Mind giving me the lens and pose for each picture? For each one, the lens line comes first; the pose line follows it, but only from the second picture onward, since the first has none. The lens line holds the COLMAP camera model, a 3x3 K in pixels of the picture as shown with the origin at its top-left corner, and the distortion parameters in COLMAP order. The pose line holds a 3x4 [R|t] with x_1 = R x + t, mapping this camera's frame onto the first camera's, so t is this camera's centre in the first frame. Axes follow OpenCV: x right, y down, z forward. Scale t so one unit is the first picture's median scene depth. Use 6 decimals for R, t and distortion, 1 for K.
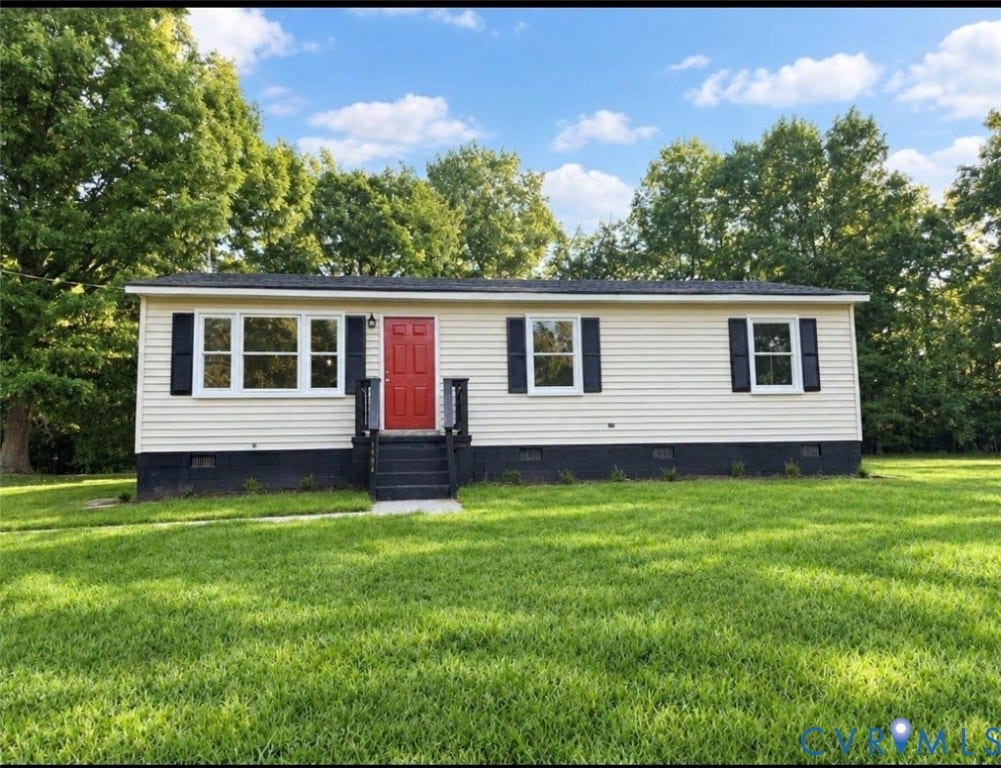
lens RADIAL K [[805.6, 0, 500.5], [0, 805.6, 384.0], [0, 0, 1]] dist [0.067093, -0.005687]
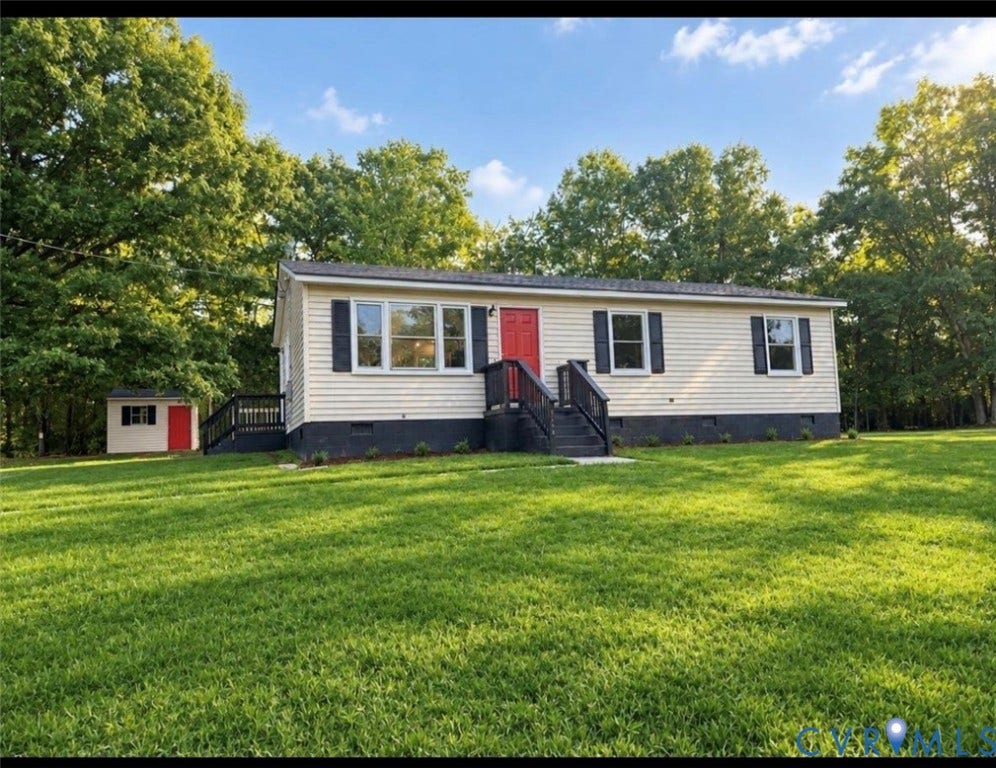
lens RADIAL K [[801.5, 0, 498.0], [0, 801.5, 384.0], [0, 0, 1]] dist [0.067093, -0.005687]
pose [[0.976438, 0.006757, 0.215692, -0.362001], [-0.010439, 0.999819, 0.015936, 0.008977], [-0.215545, -0.017812, 0.976331, -0.134955]]
